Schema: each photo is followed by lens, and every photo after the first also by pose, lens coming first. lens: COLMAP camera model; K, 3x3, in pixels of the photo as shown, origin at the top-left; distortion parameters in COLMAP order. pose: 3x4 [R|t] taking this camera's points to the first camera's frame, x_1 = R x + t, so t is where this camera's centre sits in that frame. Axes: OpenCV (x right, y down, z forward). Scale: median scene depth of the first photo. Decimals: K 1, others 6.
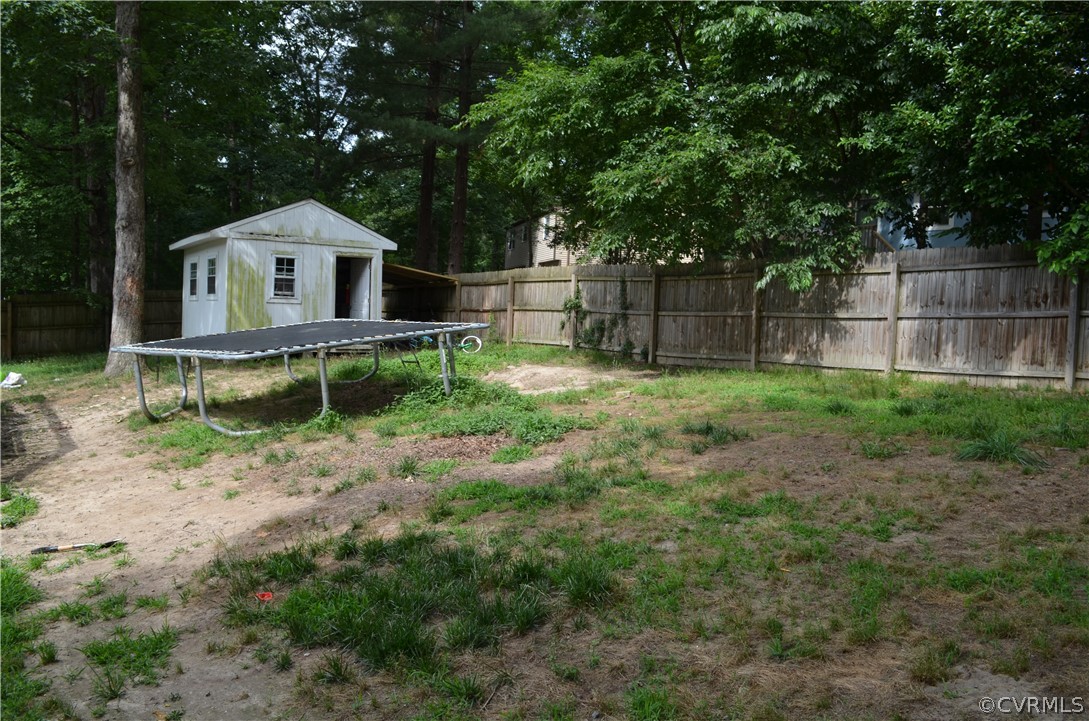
lens RADIAL K [[856.0, 0, 544.5], [0, 856.0, 360.5], [0, 0, 1]] dist [-0.075004, 0.001067]
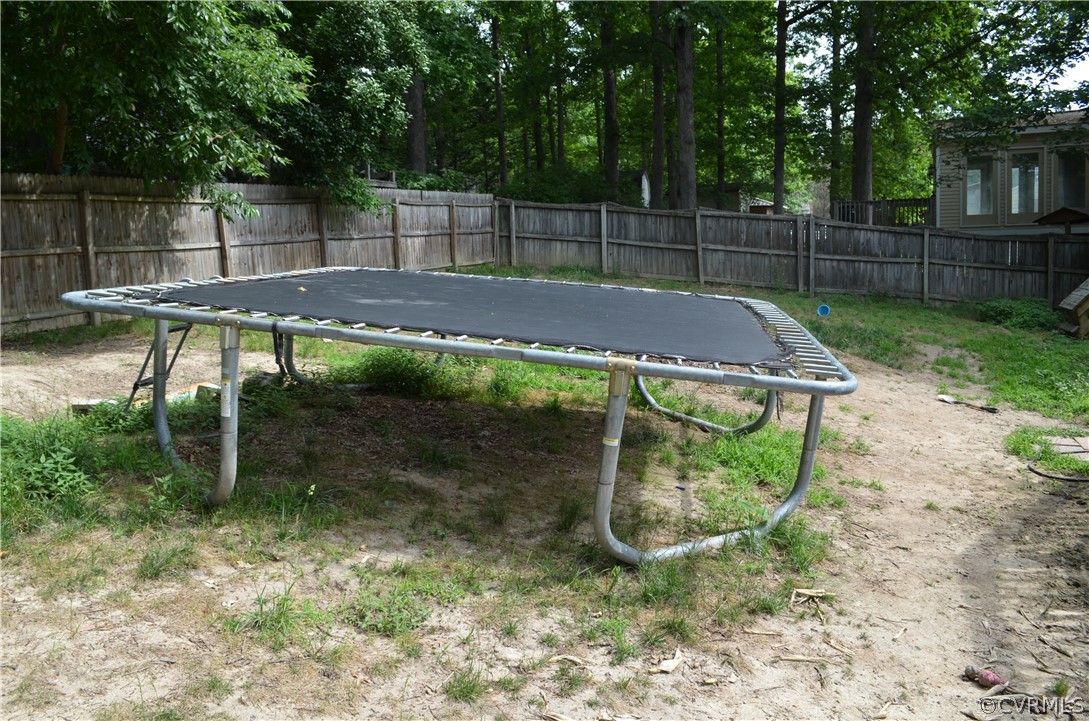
lens RADIAL K [[856.0, 0, 544.5], [0, 856.0, 360.5], [0, 0, 1]] dist [-0.075004, 0.001067]
pose [[-0.551916, -0.122285, 0.824885, -0.663905], [0.063034, 0.980242, 0.187491, -0.078427], [-0.831514, 0.155475, -0.533303, 1.172521]]
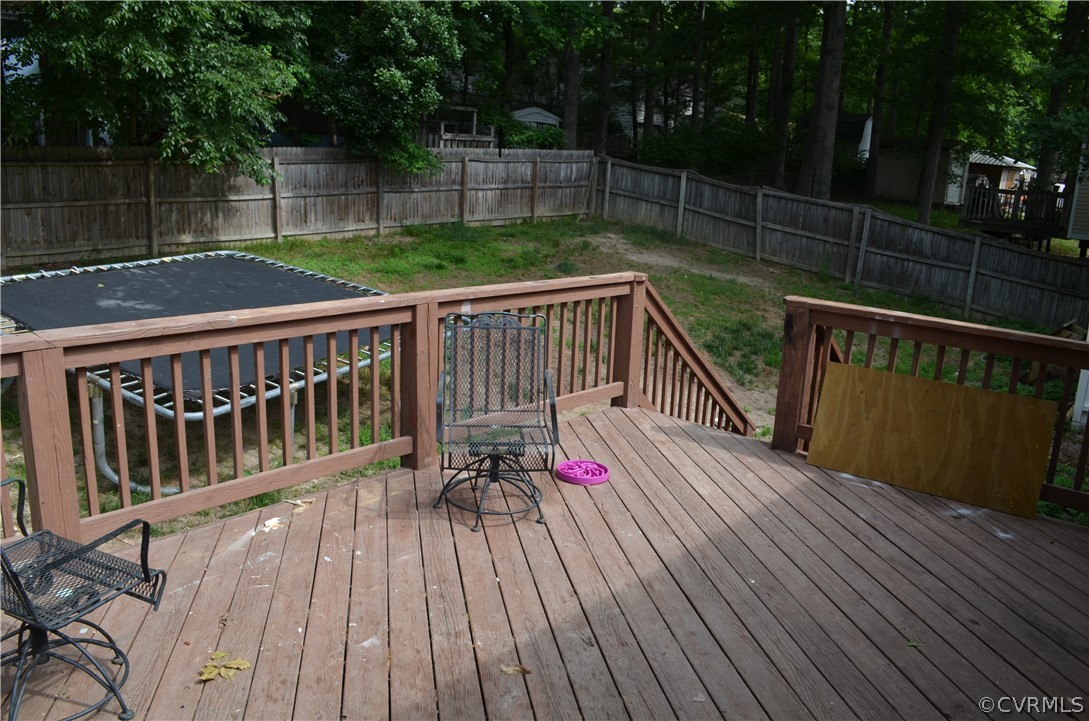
lens RADIAL K [[856.0, 0, 544.5], [0, 856.0, 360.5], [0, 0, 1]] dist [-0.075004, 0.001067]
pose [[-0.232242, -0.277614, 0.932199, -0.969817], [-0.005261, 0.958748, 0.284210, -0.177480], [-0.972644, 0.061101, -0.224122, 0.841532]]
